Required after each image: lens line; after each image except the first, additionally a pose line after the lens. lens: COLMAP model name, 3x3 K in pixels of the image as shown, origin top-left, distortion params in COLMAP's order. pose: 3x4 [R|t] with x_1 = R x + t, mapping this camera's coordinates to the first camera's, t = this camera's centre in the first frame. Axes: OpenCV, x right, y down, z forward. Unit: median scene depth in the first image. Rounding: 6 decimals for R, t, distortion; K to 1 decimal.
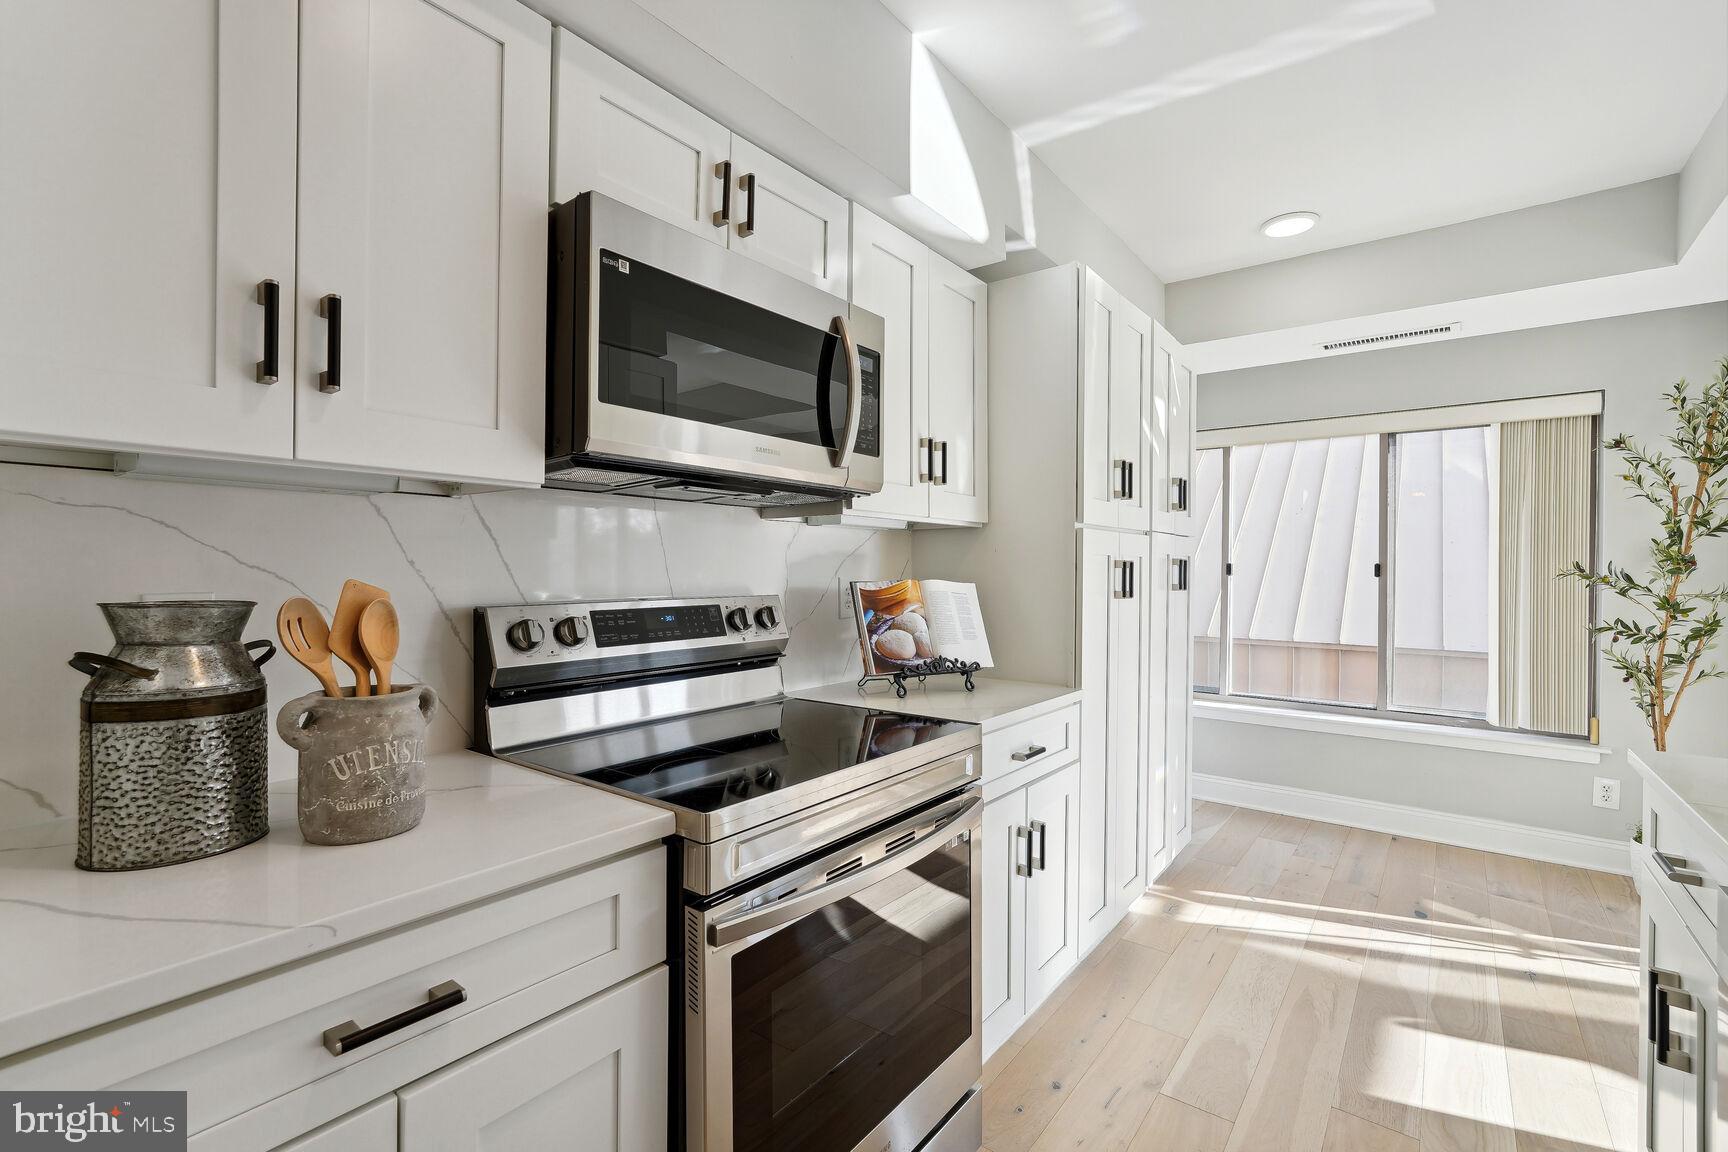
lens RADIAL K [[766.3, 0, 866.2], [0, 766.3, 568.2], [0, 0, 1]] dist [-0.013141, 0.007112]
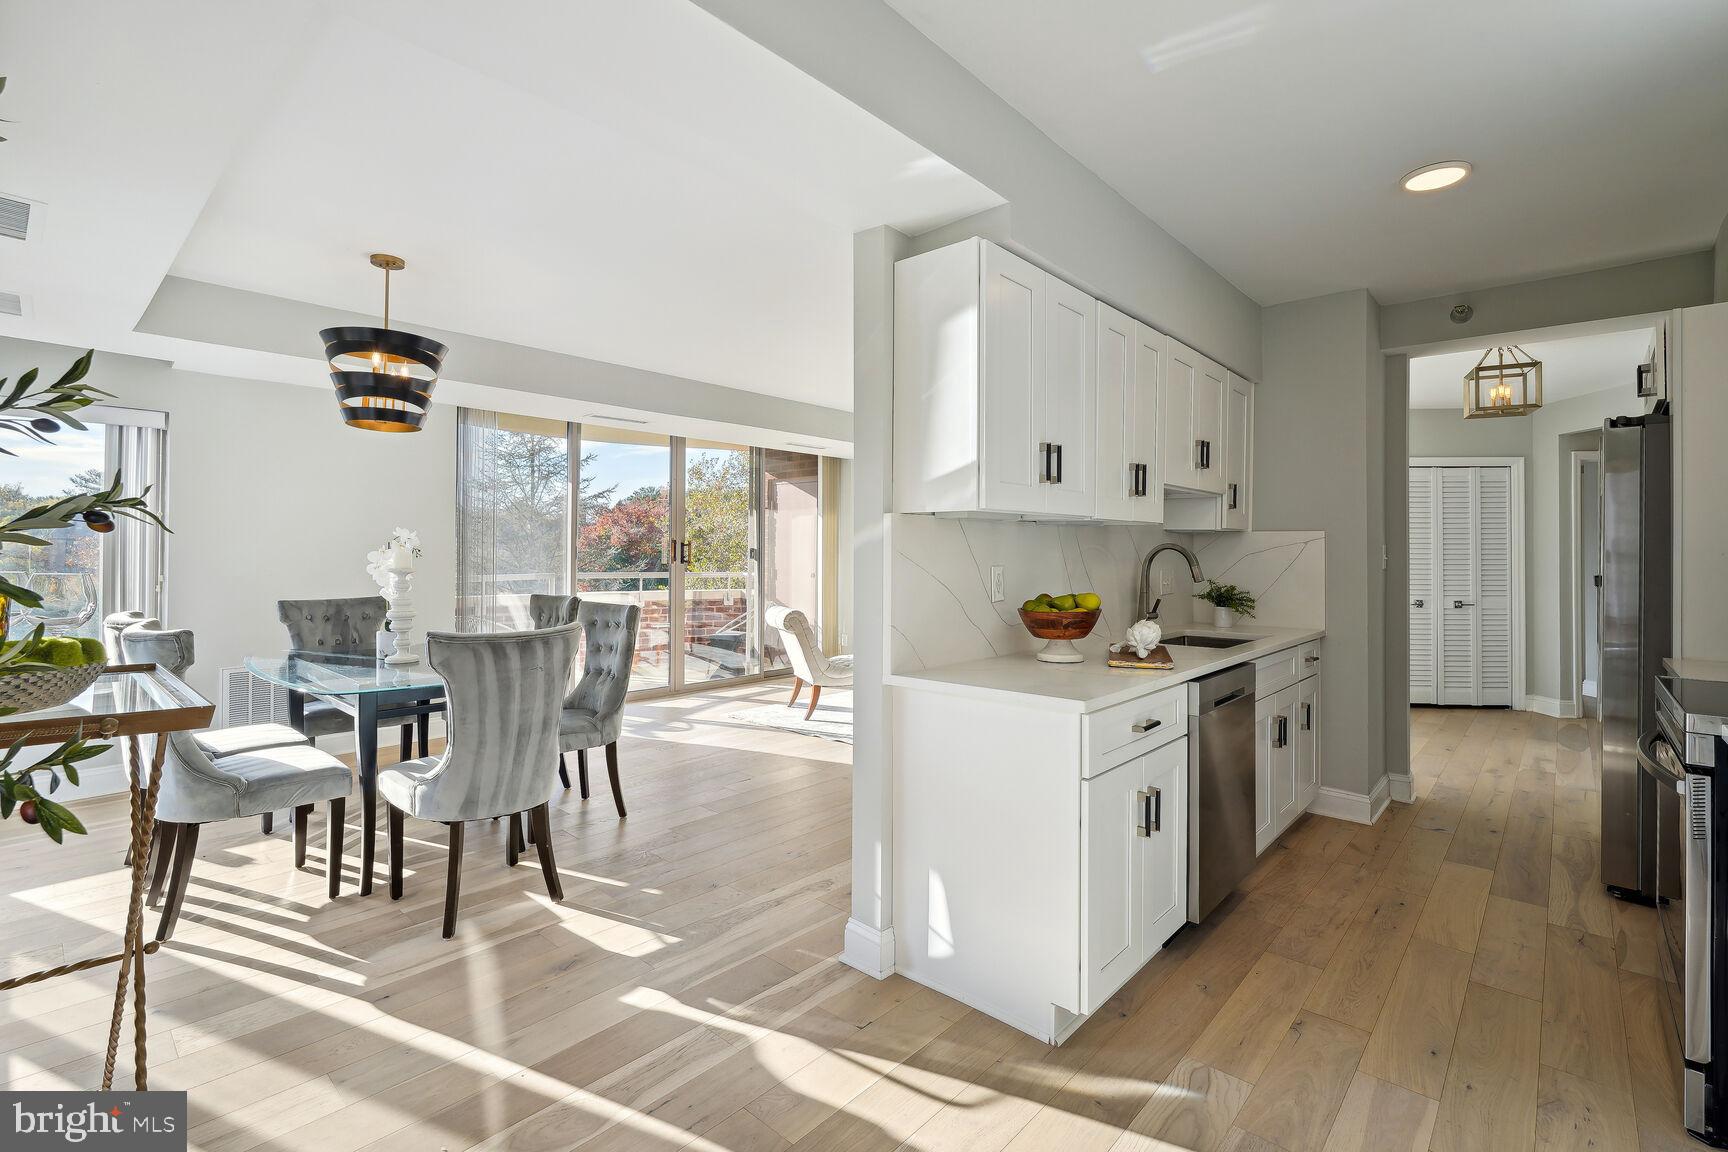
lens RADIAL K [[766.3, 0, 866.2], [0, 766.3, 568.2], [0, 0, 1]] dist [-0.013141, 0.007112]
pose [[-0.996014, -0.017717, 0.087417, 0.828875], [-0.015727, 0.999602, 0.023399, -0.000746], [-0.087797, 0.021931, -0.995897, 1.483850]]
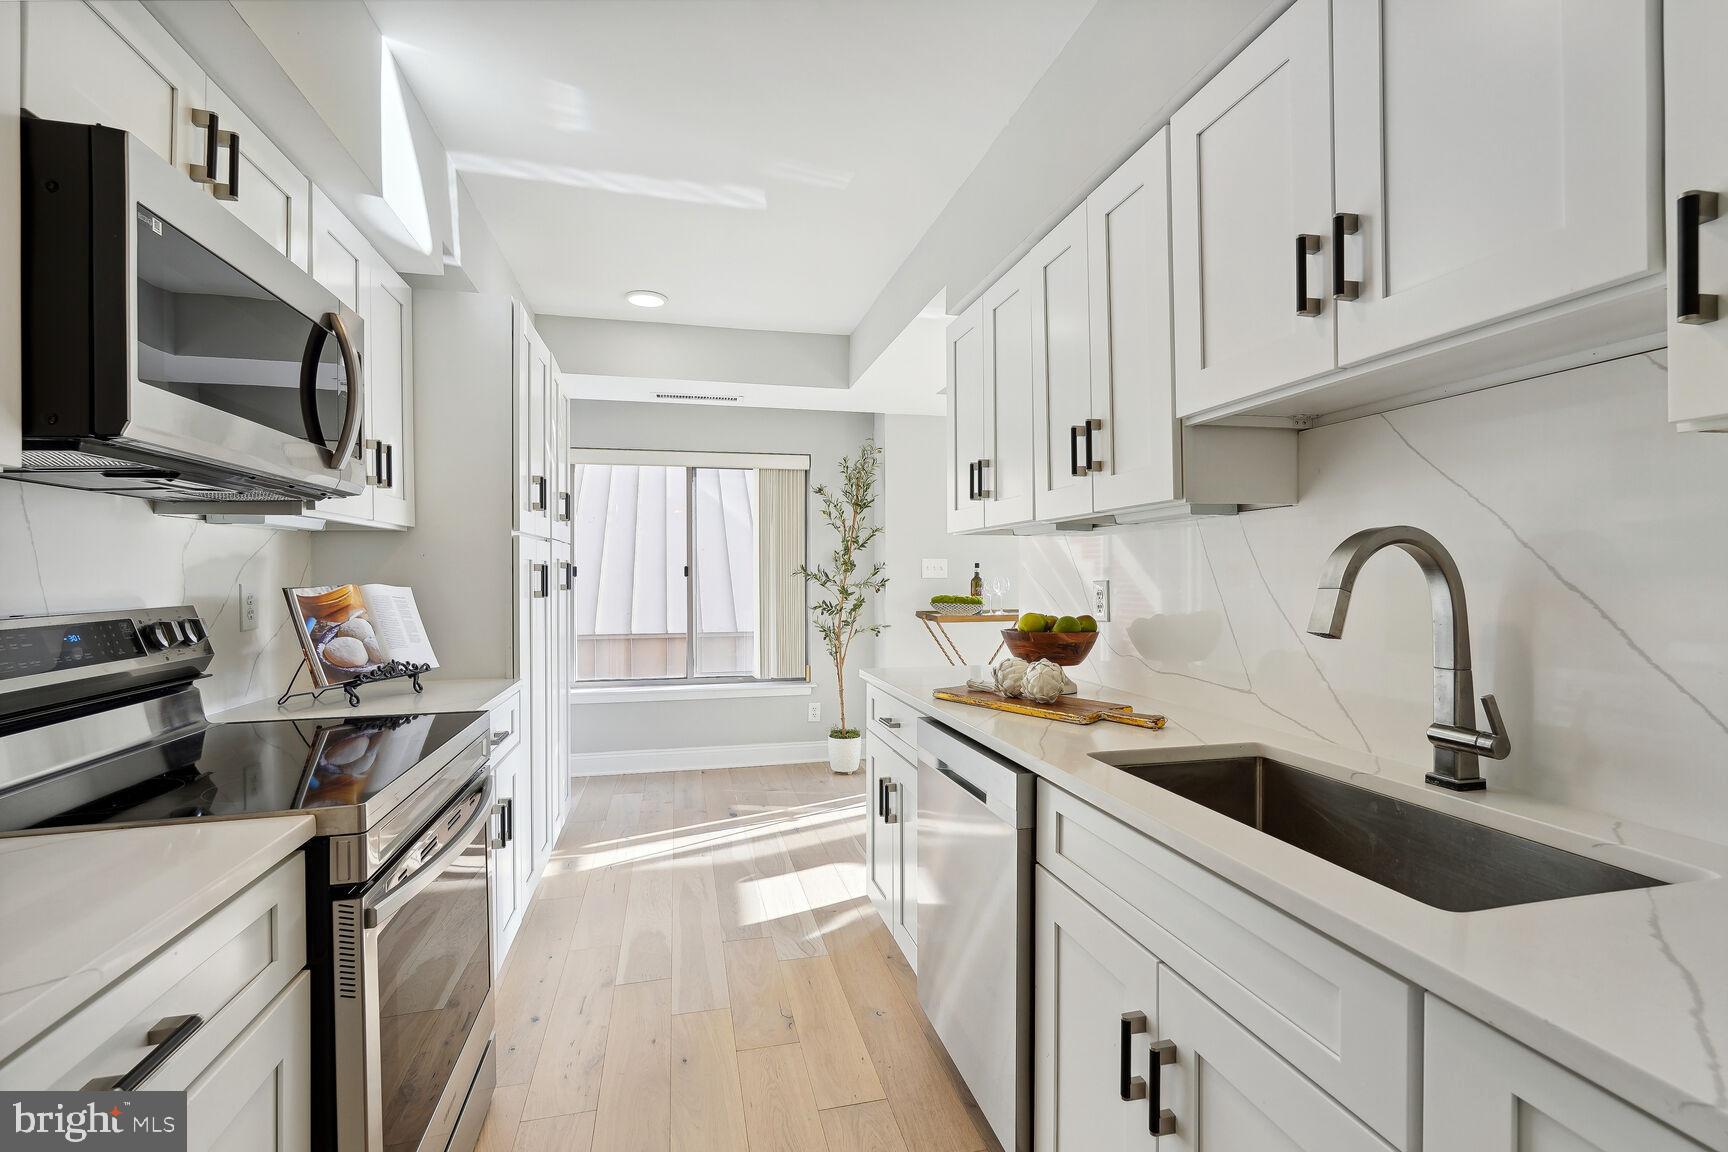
lens RADIAL K [[766.3, 0, 866.2], [0, 766.3, 568.2], [0, 0, 1]] dist [-0.013141, 0.007112]
pose [[0.621912, -0.004785, 0.783073, -0.272006], [0.008251, 0.999966, -0.000443, 0.000398], [-0.783044, 0.006736, 0.621930, -0.092090]]
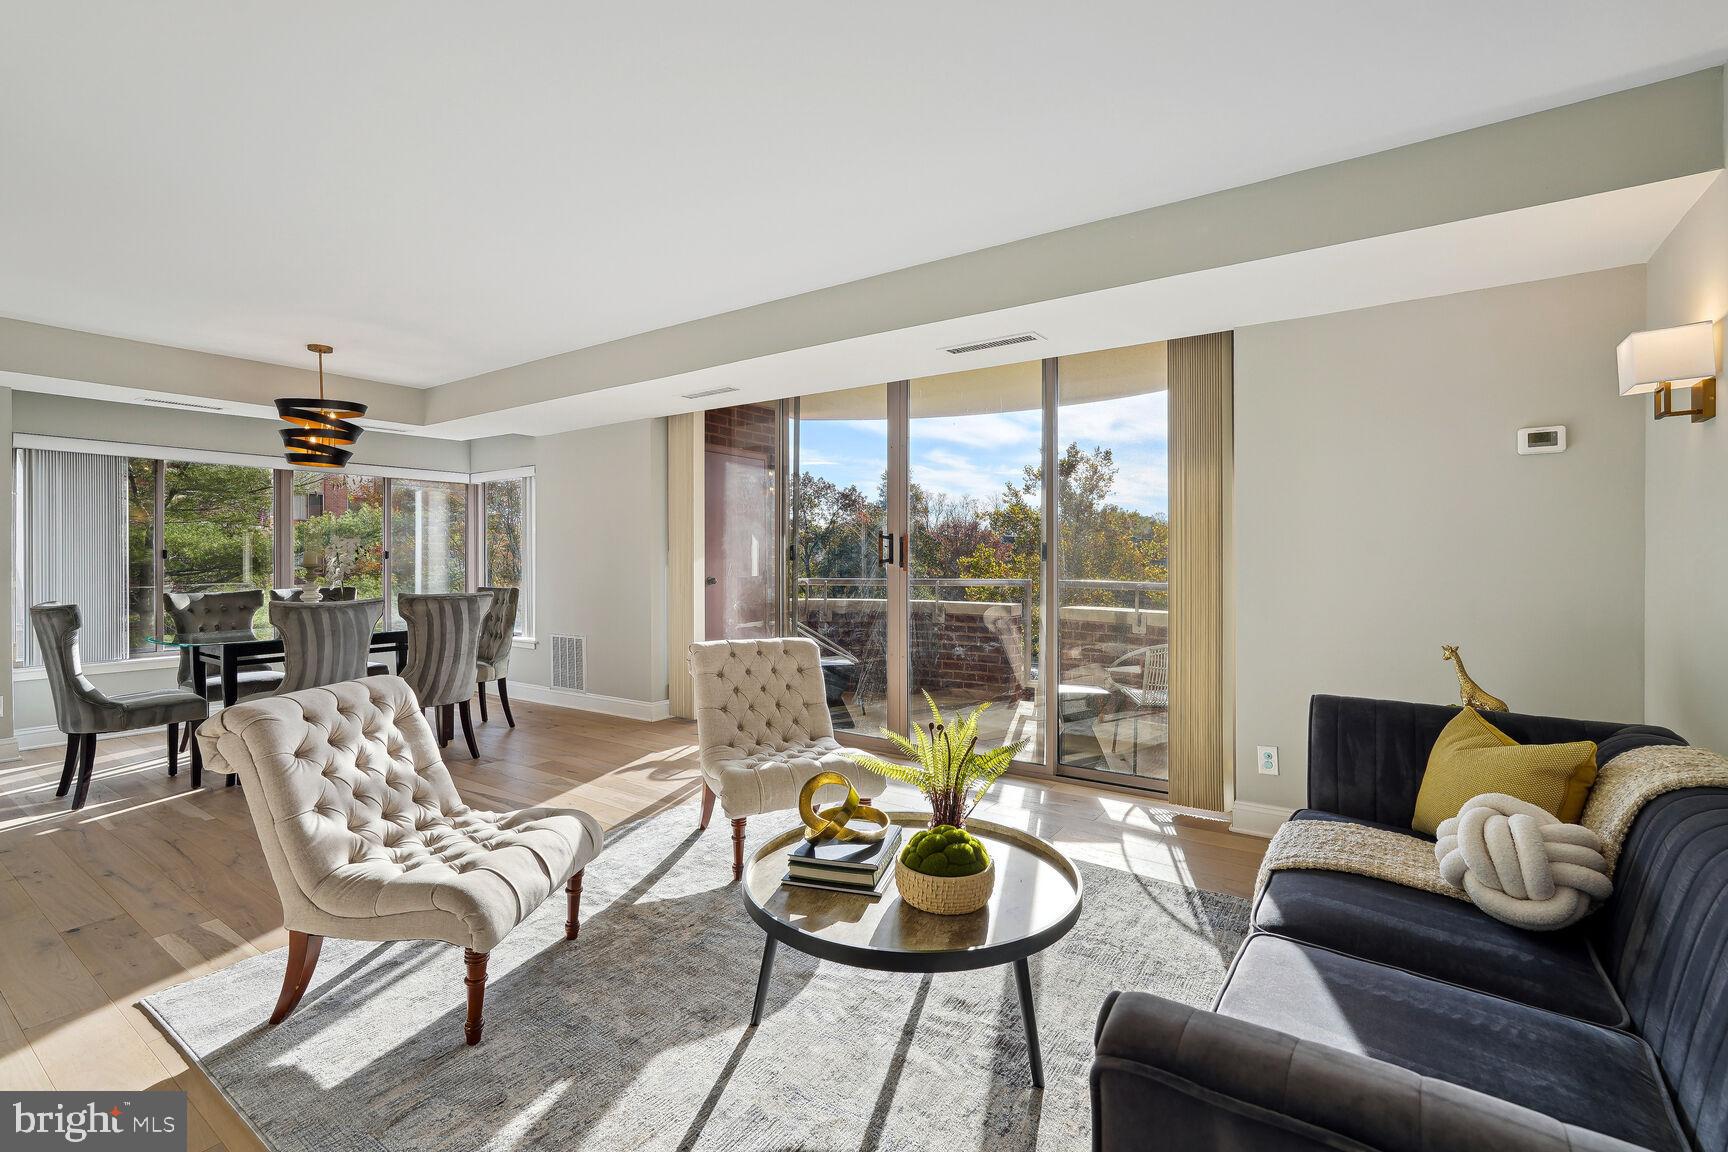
lens RADIAL K [[775.2, 0, 866.2], [0, 775.2, 564.2], [0, 0, 1]] dist [-0.003286, -0.000206]
pose [[-0.038339, -0.018897, 0.999086, -0.310120], [0.003354, 0.999813, 0.019040, 0.013219], [-0.999259, 0.004081, -0.038269, -1.313722]]
